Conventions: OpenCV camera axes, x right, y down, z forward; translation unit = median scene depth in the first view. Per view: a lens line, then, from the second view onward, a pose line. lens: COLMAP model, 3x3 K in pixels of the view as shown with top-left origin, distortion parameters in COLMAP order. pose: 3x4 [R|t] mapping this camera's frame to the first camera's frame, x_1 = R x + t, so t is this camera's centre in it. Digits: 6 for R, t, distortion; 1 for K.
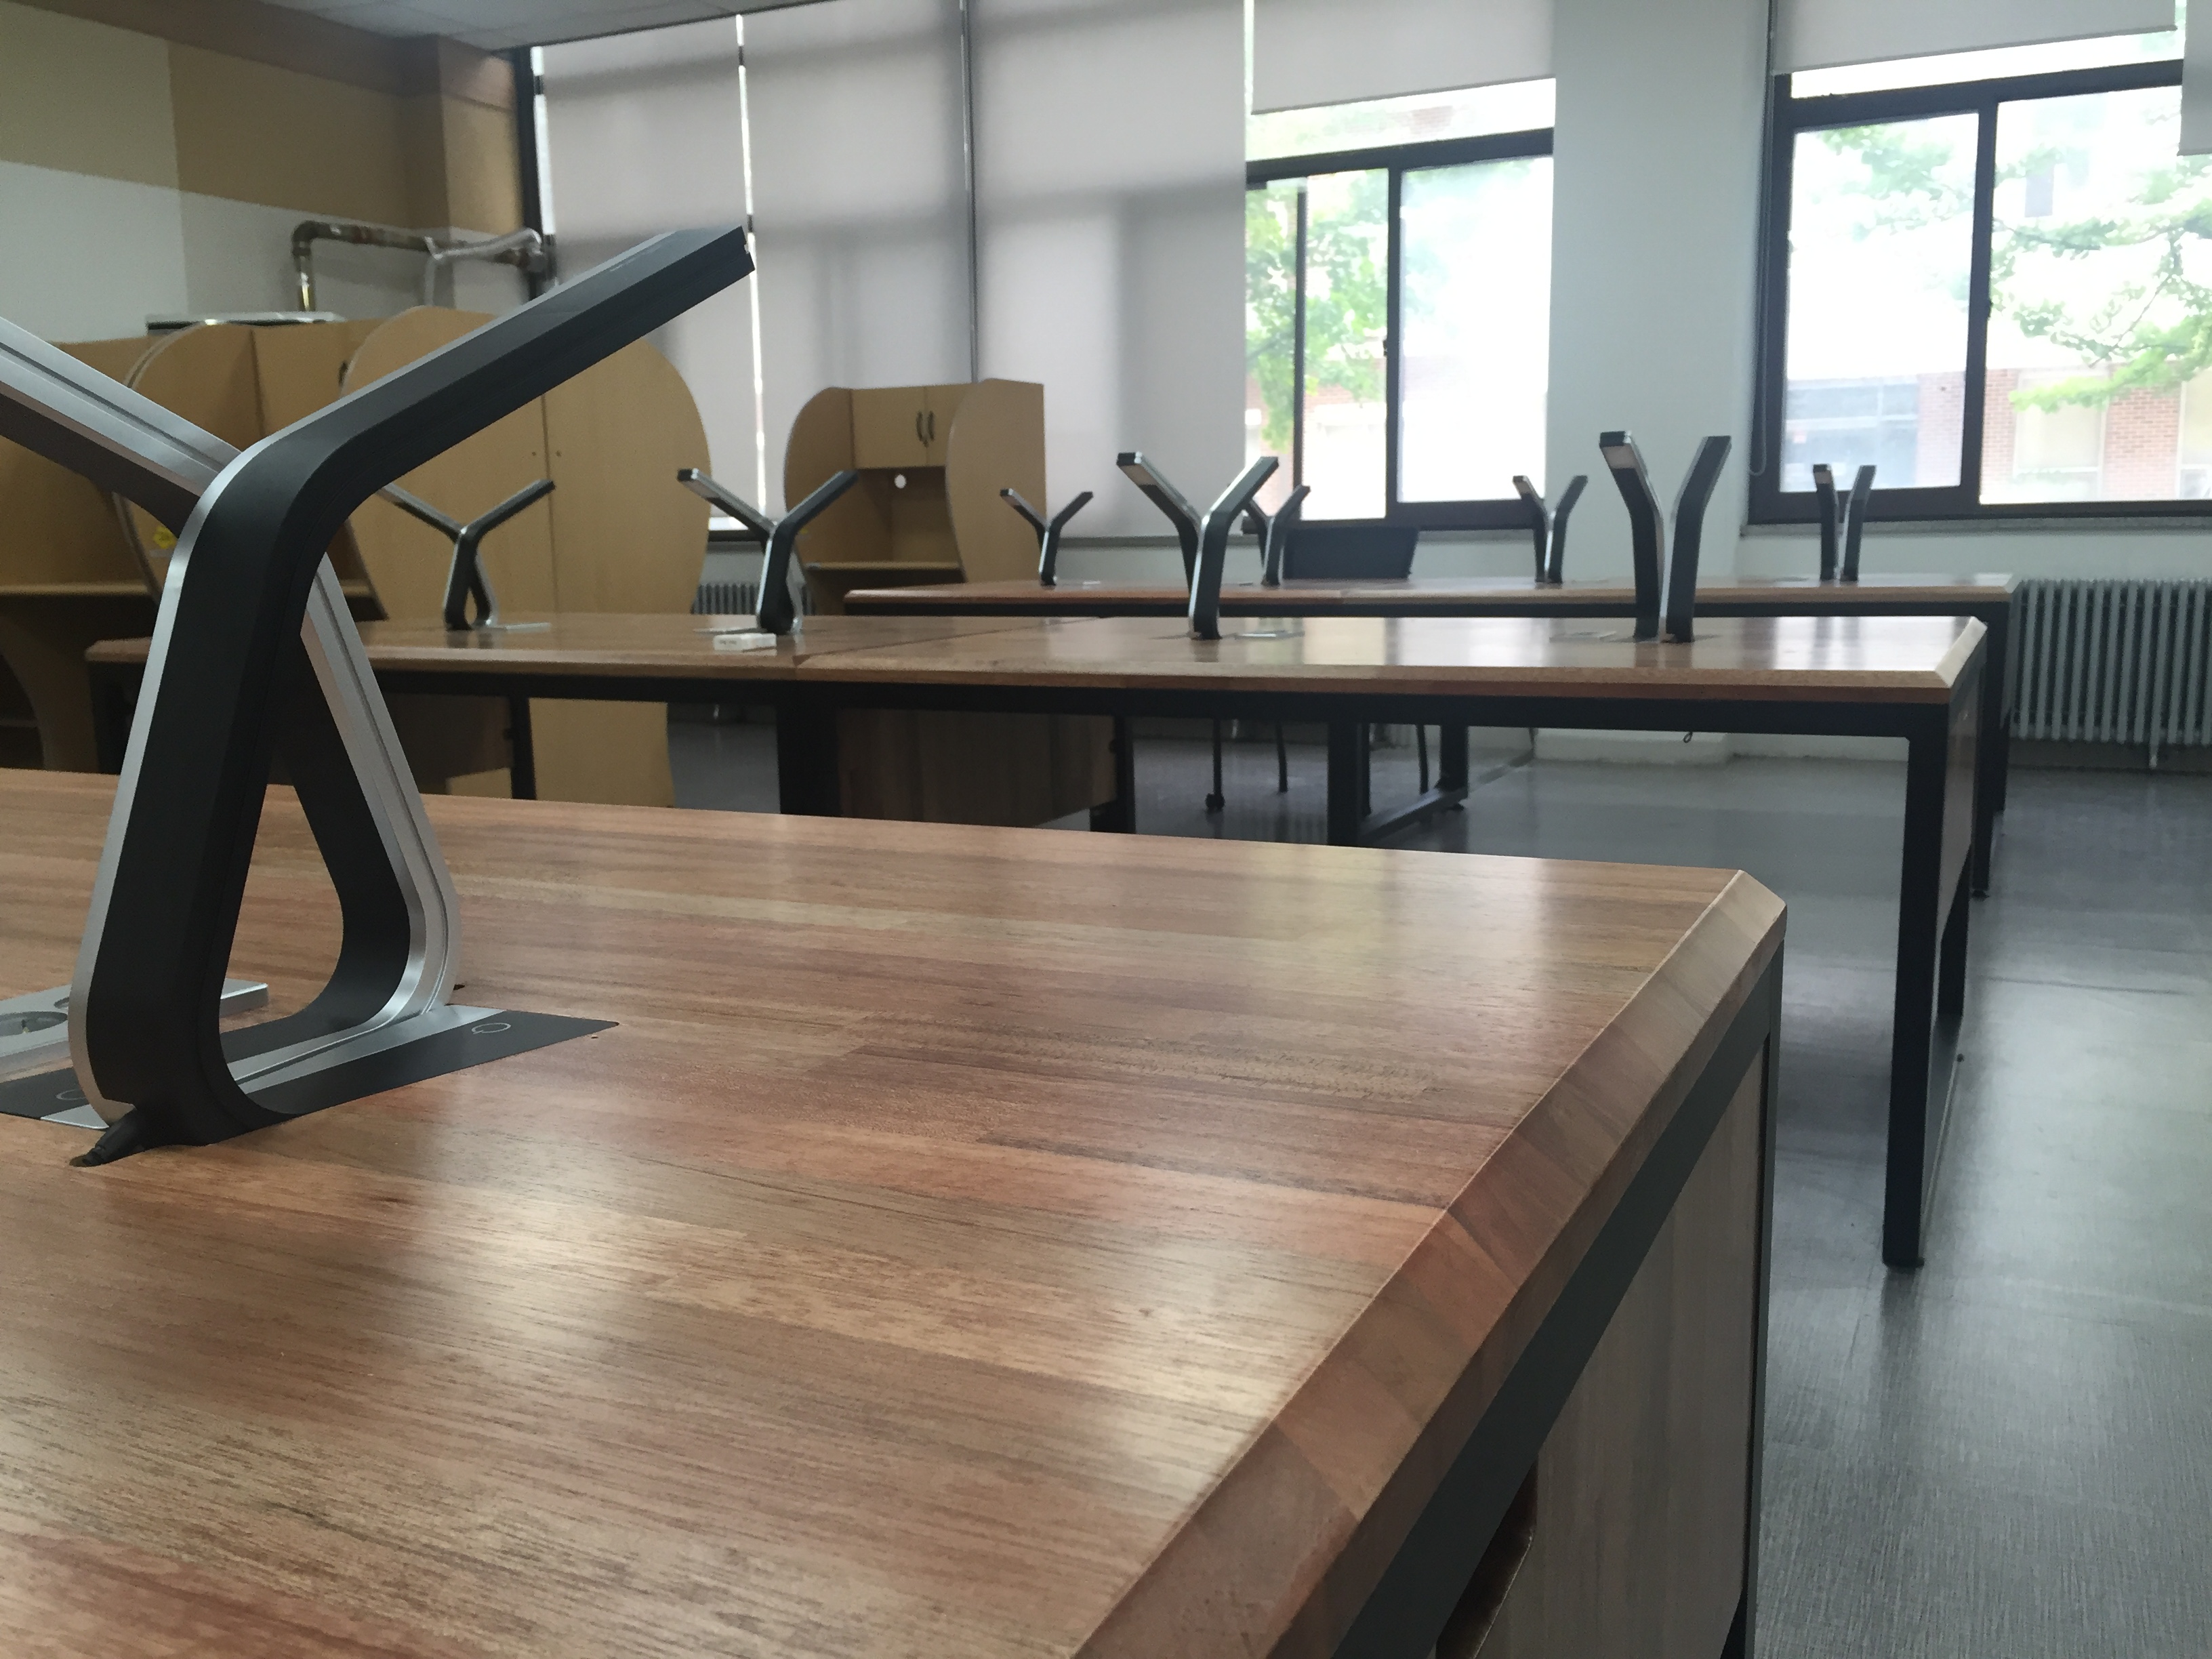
lens RADIAL K [[1914.3, 0, 1085.9], [0, 1914.3, 819.2], [0, 0, 1]] dist [0.083263, -0.116578]
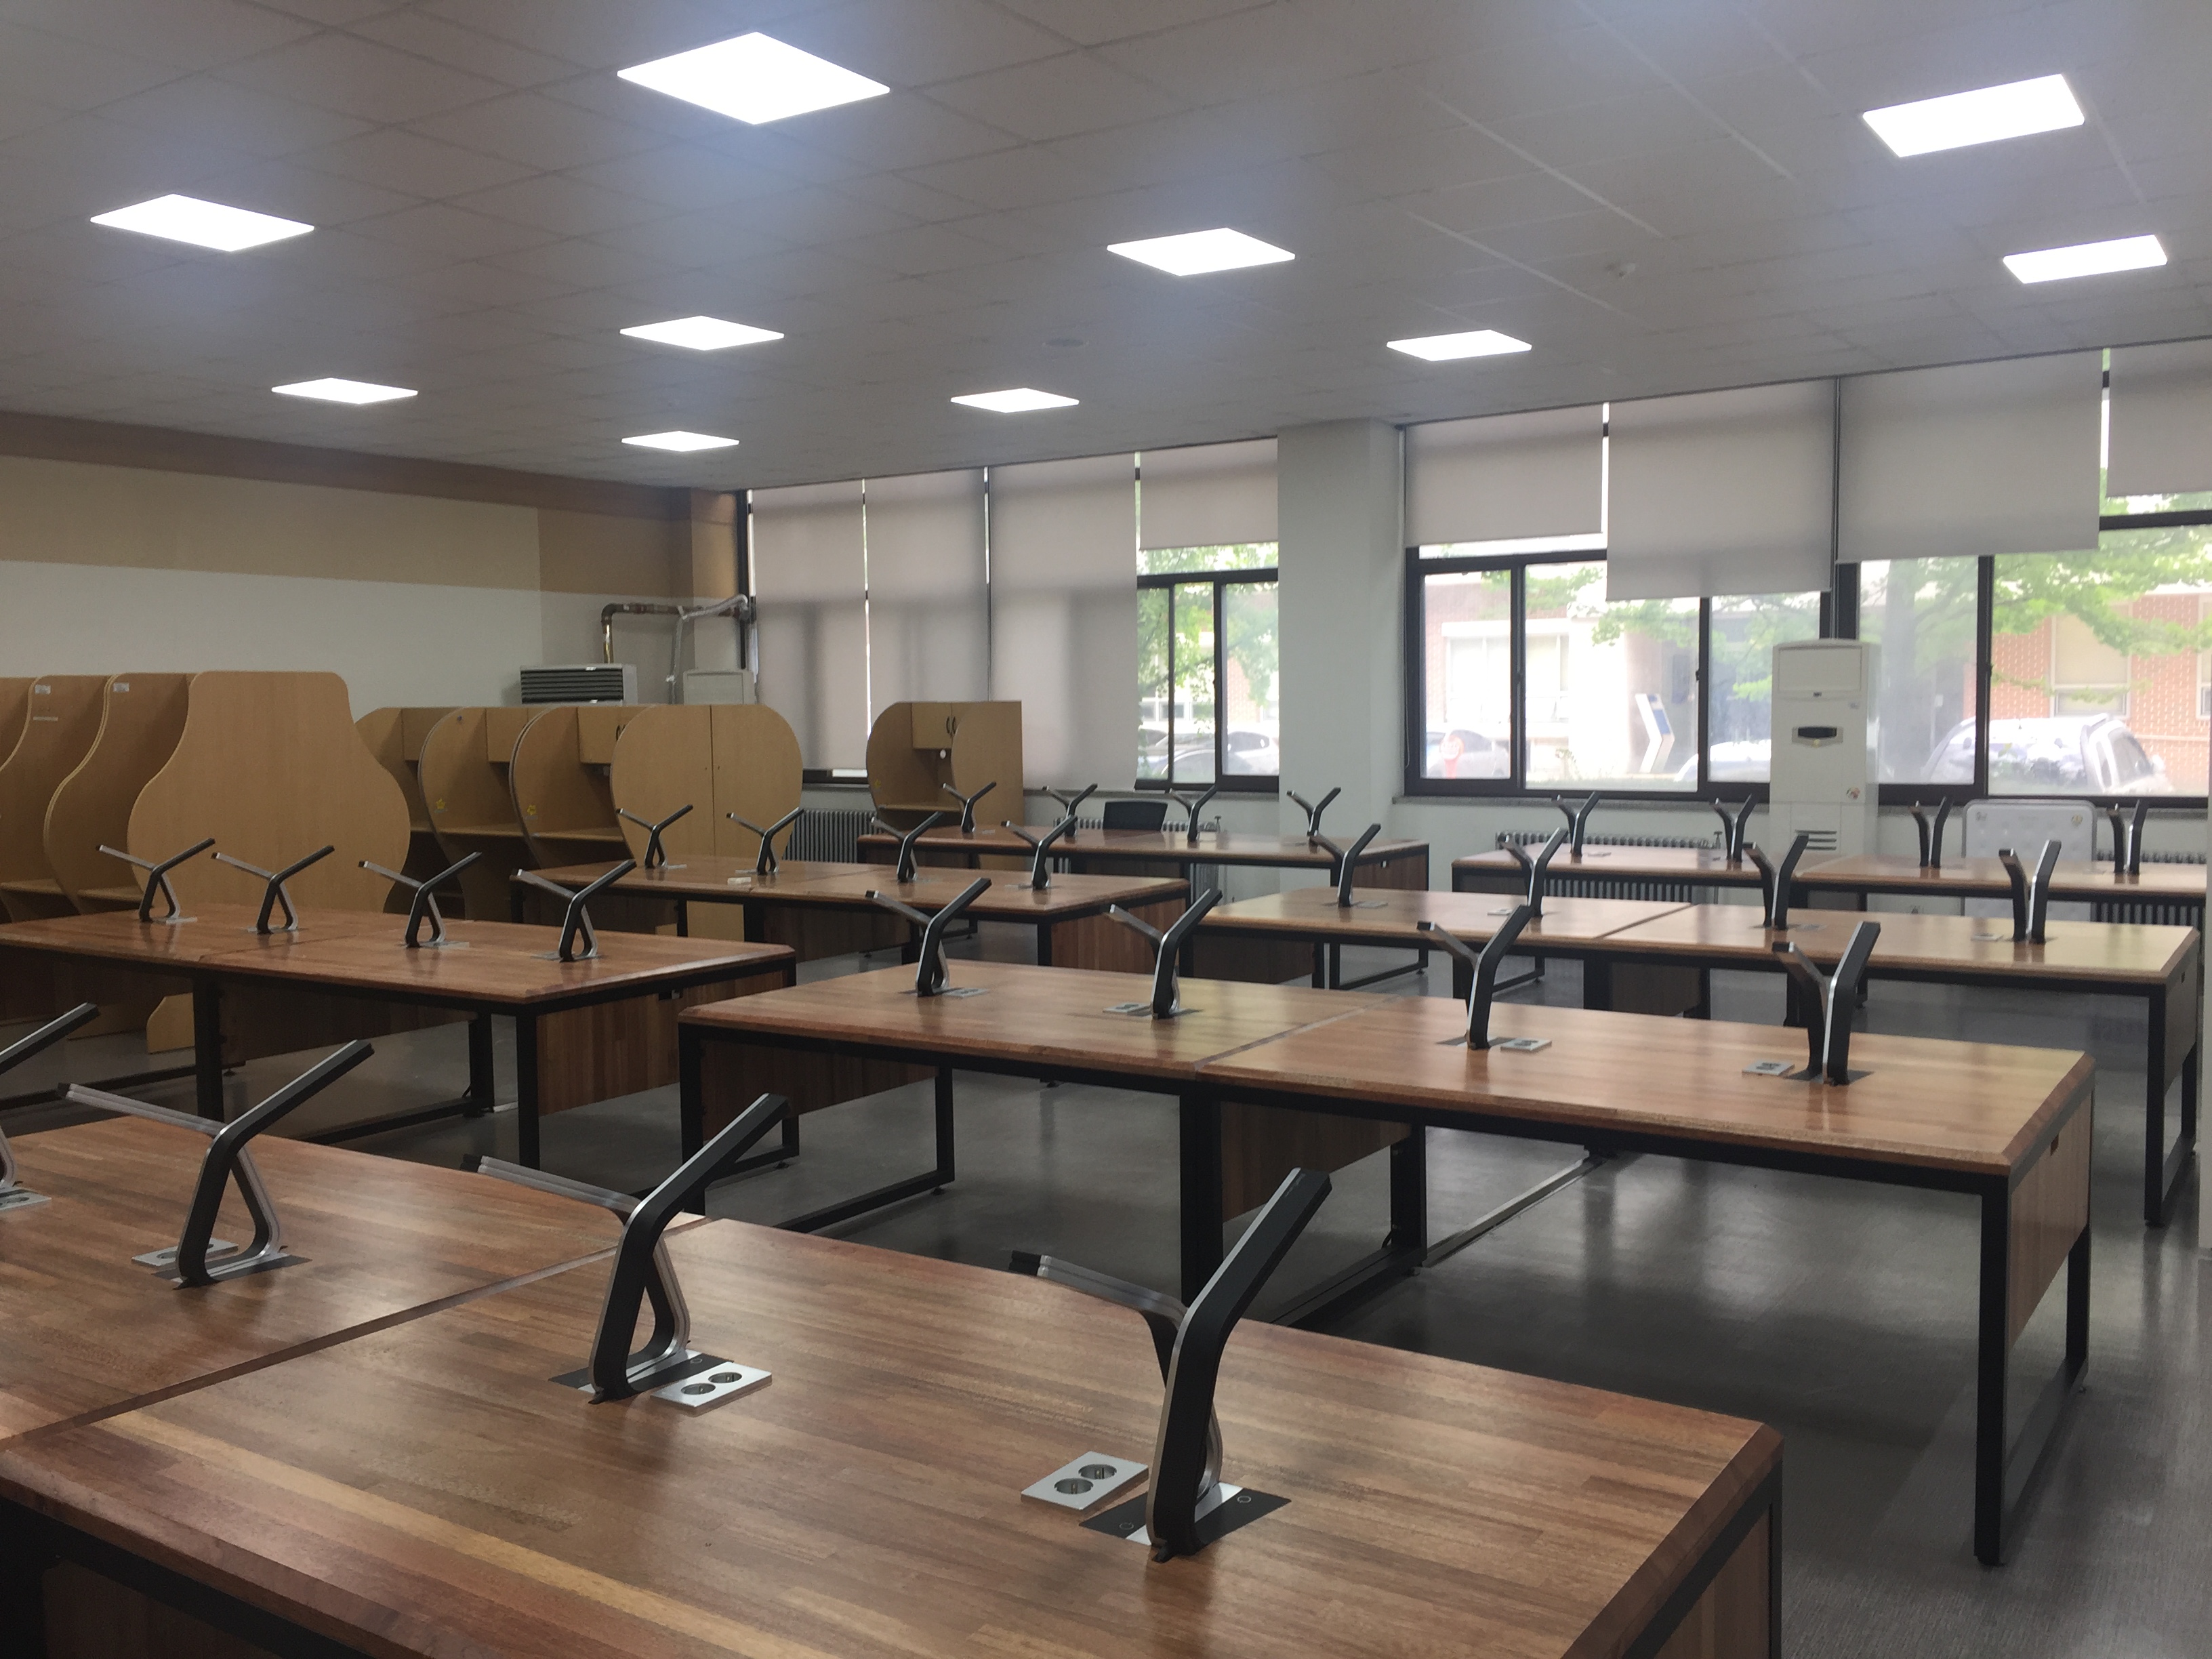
lens RADIAL K [[1914.3, 0, 1101.8], [0, 1914.3, 810.9], [0, 0, 1]] dist [0.083263, -0.116578]
pose [[0.991277, 0.012131, -0.131236, 0.274437], [-0.023696, 0.995934, -0.086919, 0.014596], [0.129648, 0.089271, 0.987533, -0.655665]]
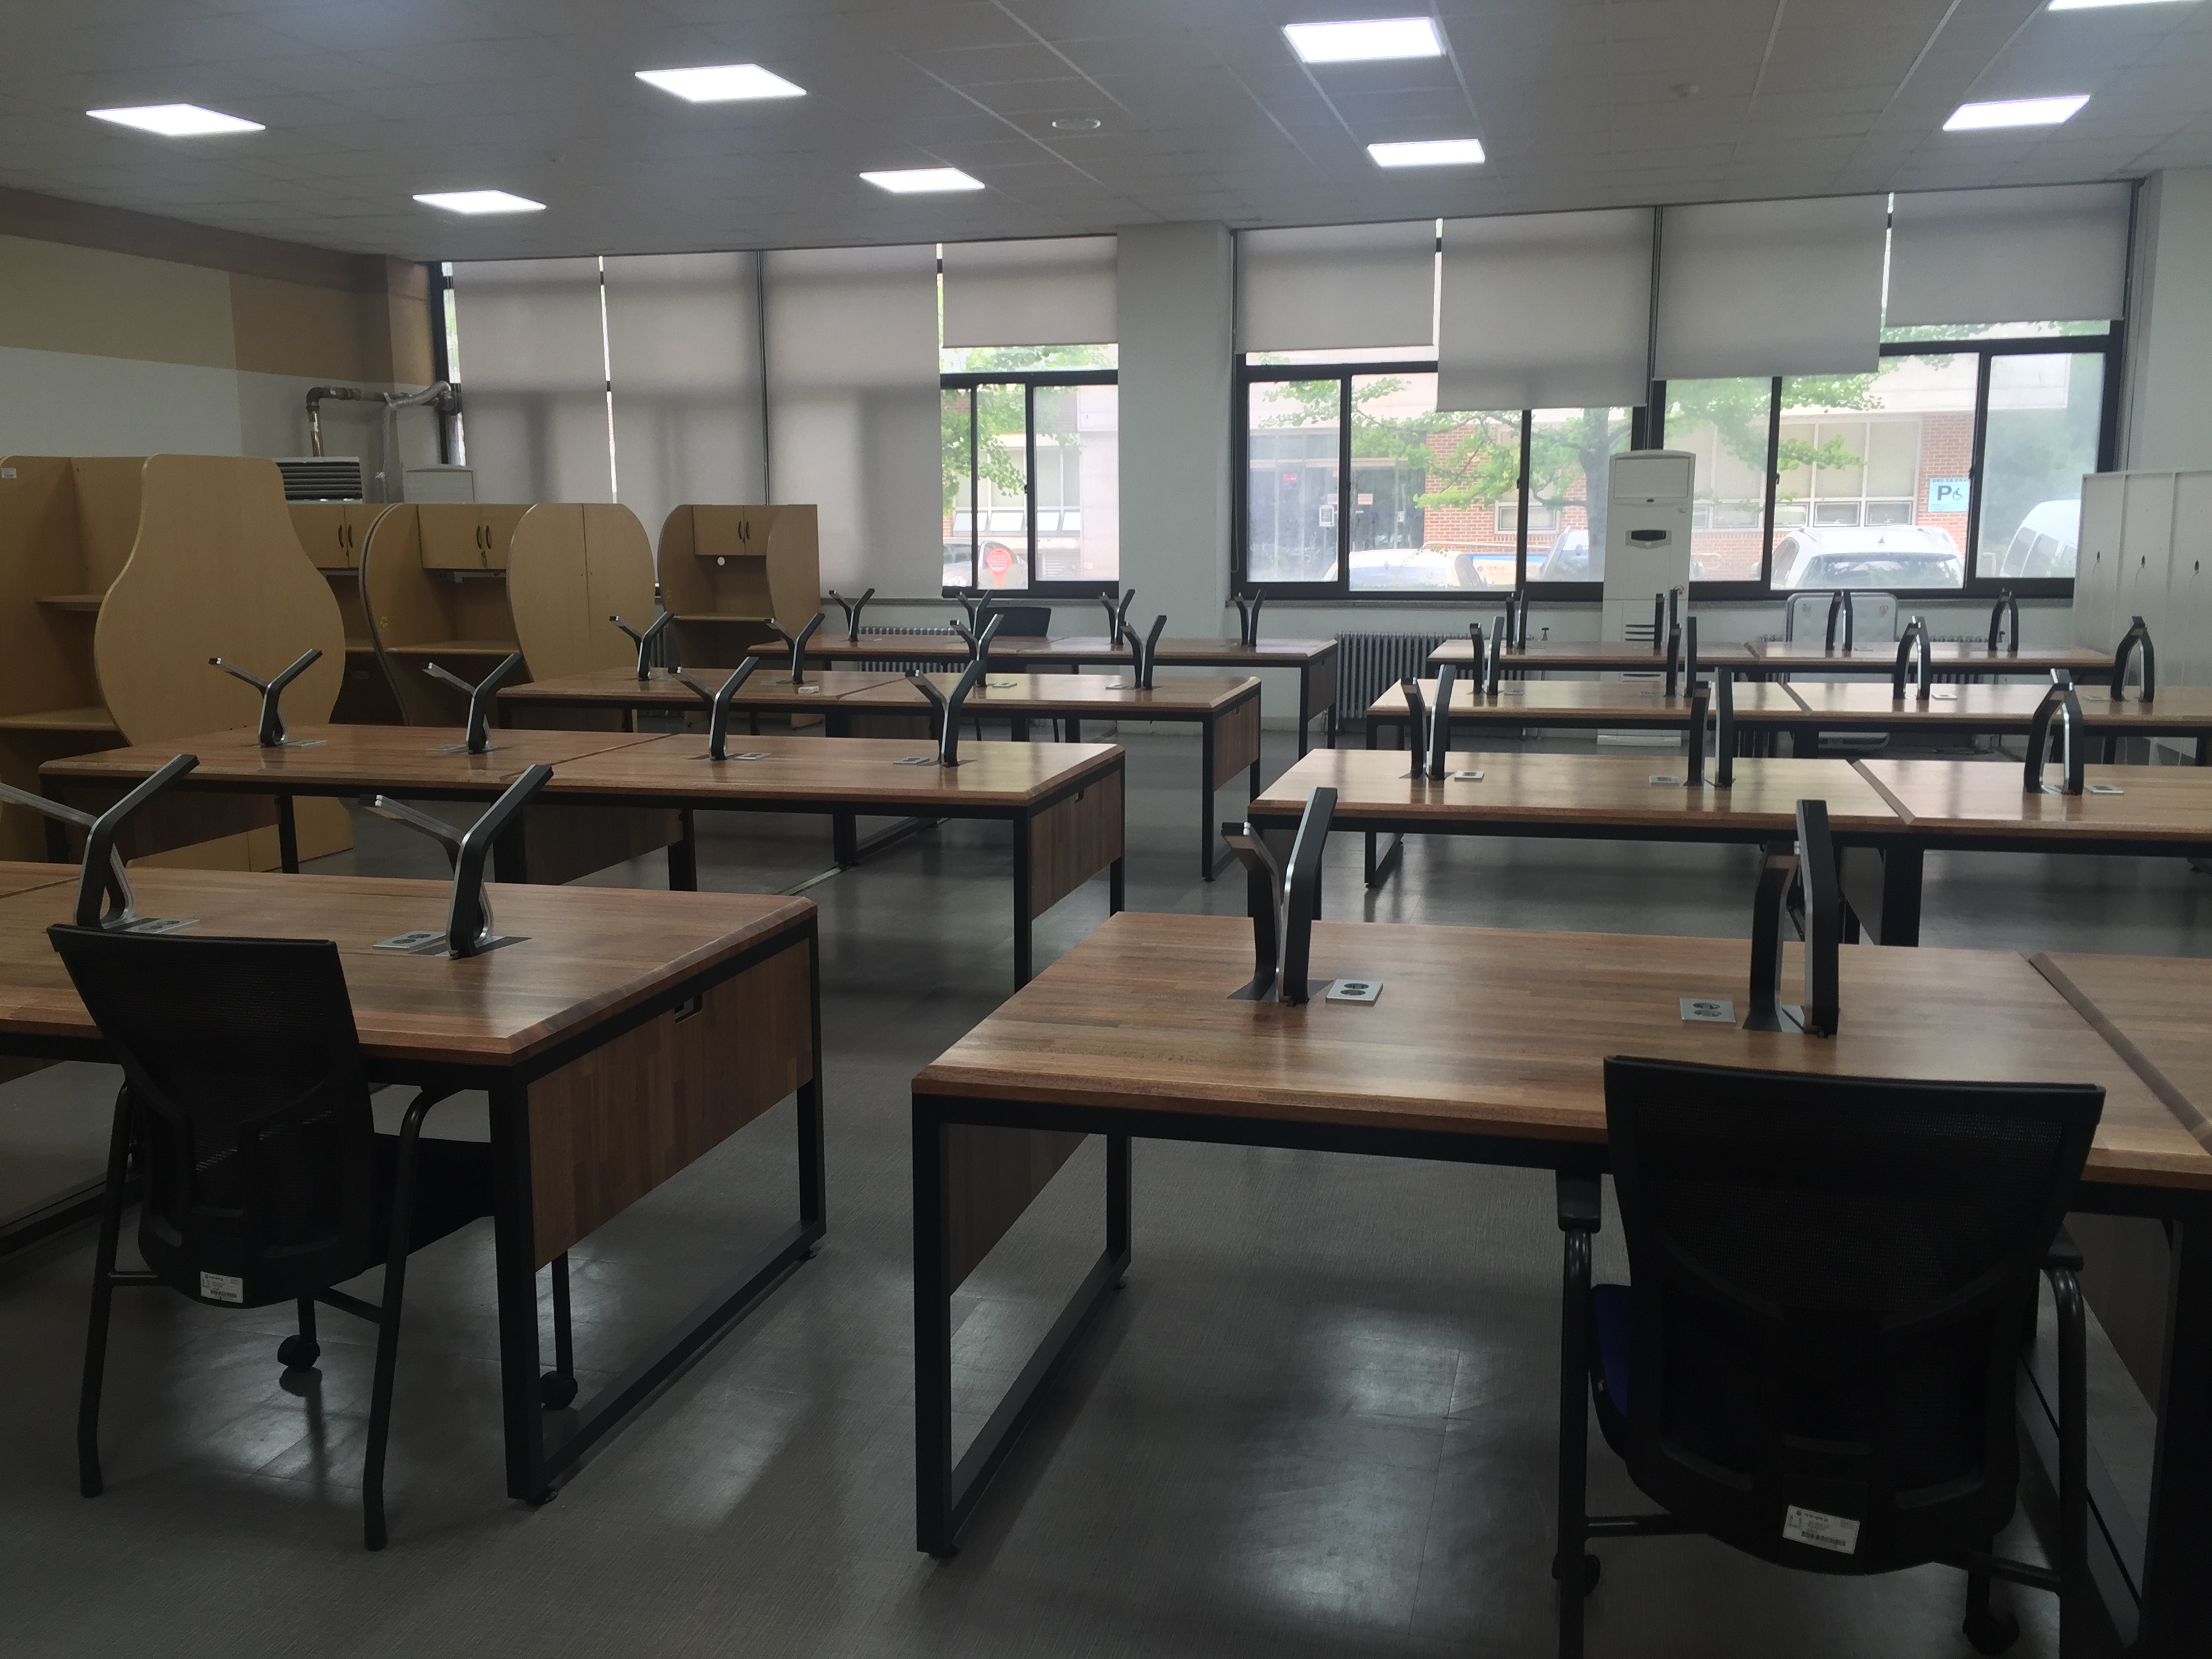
lens RADIAL K [[1914.3, 0, 1112.3], [0, 1914.3, 831.9], [0, 0, 1]] dist [0.083263, -0.116578]
pose [[0.977817, -0.024856, 0.207982, -0.124552], [0.021616, 0.999607, 0.017839, 0.025149], [-0.208343, -0.012947, 0.977970, -0.644780]]
